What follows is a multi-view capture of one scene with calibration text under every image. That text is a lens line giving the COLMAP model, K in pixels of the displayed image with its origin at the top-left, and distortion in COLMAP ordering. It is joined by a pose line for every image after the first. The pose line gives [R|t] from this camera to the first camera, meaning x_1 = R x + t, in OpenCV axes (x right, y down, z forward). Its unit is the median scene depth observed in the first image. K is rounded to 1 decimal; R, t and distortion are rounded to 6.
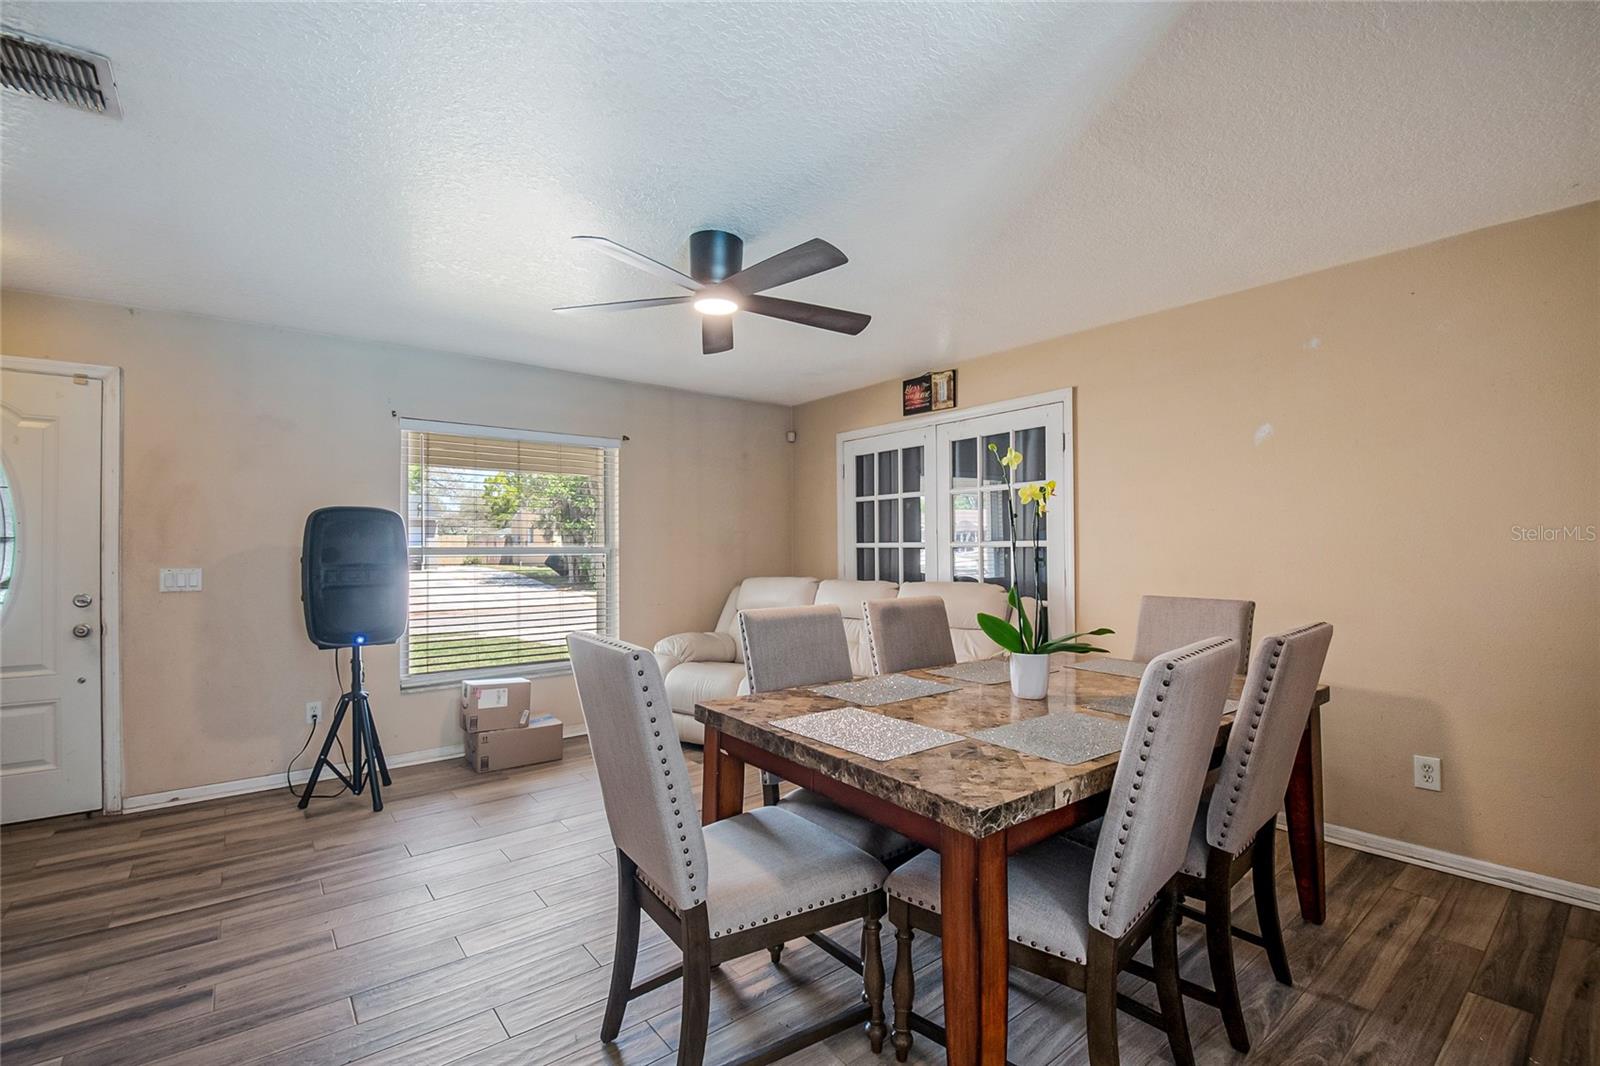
lens RADIAL K [[687.6, 0, 809.8], [0, 687.6, 552.2], [0, 0, 1]] dist [0.016911, -0.020934]
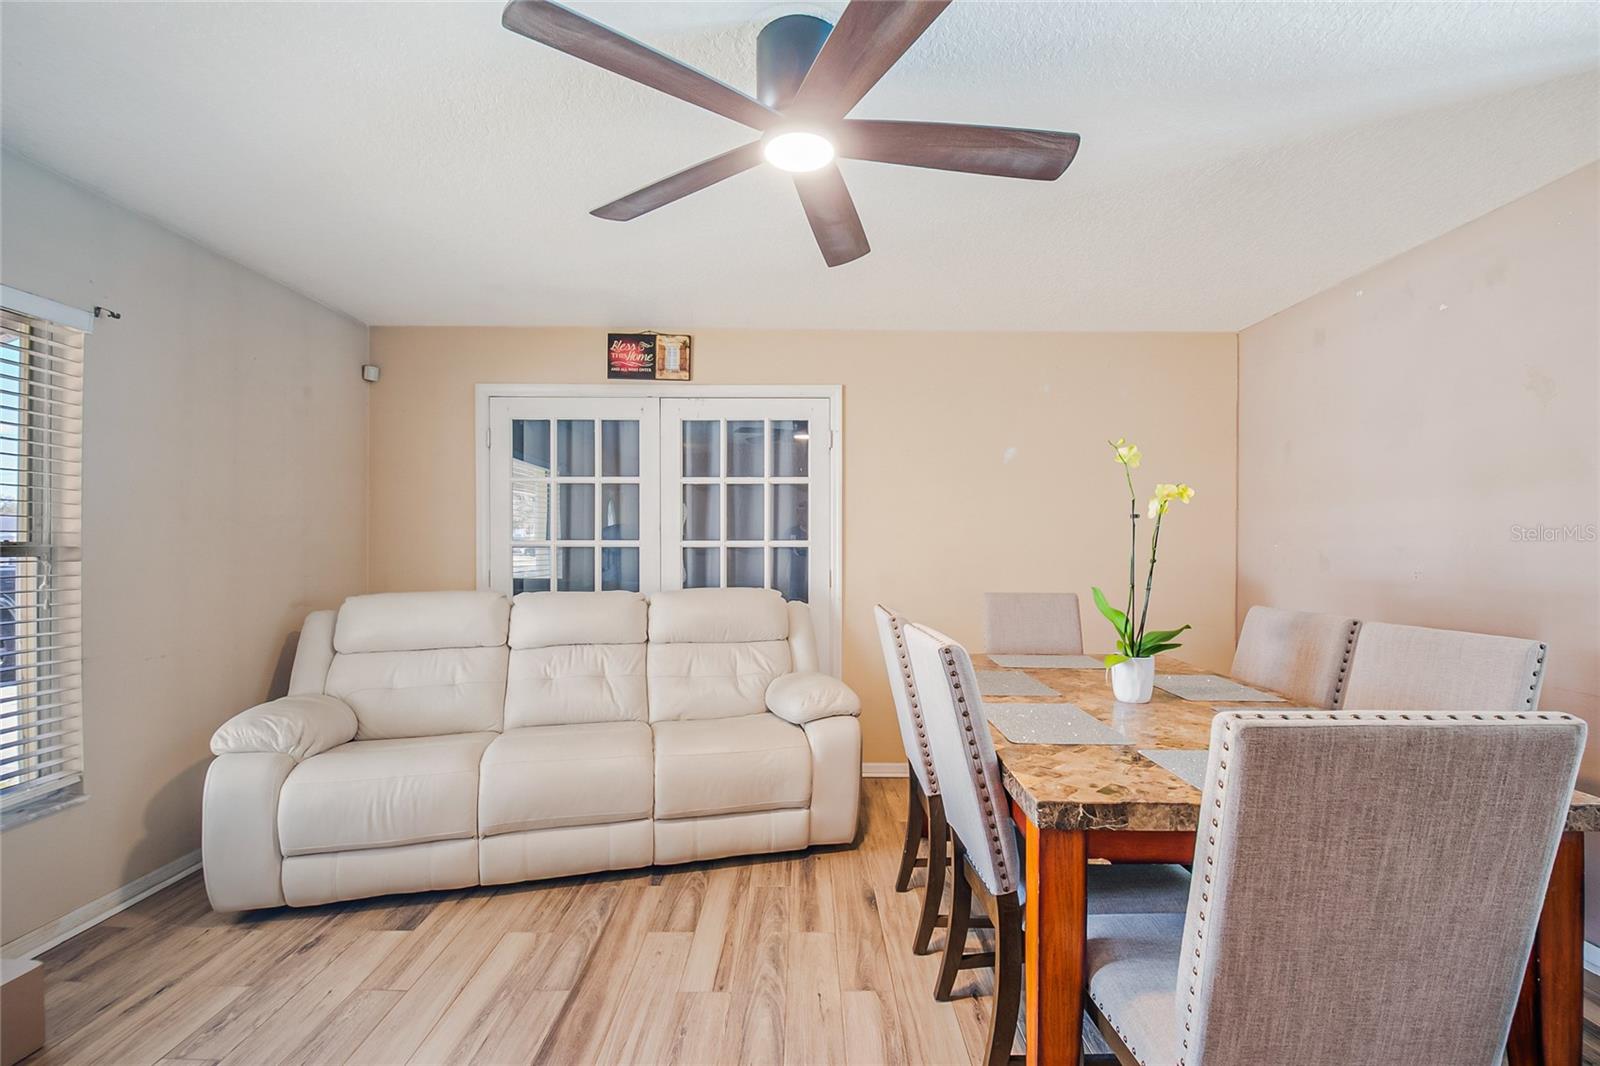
lens RADIAL K [[687.6, 0, 809.8], [0, 687.6, 552.2], [0, 0, 1]] dist [0.016911, -0.020934]
pose [[0.625808, -0.001752, 0.779975, -0.355089], [0.002287, 0.999997, 0.000411, -0.000614], [-0.779974, 0.001527, 0.625810, 0.358141]]
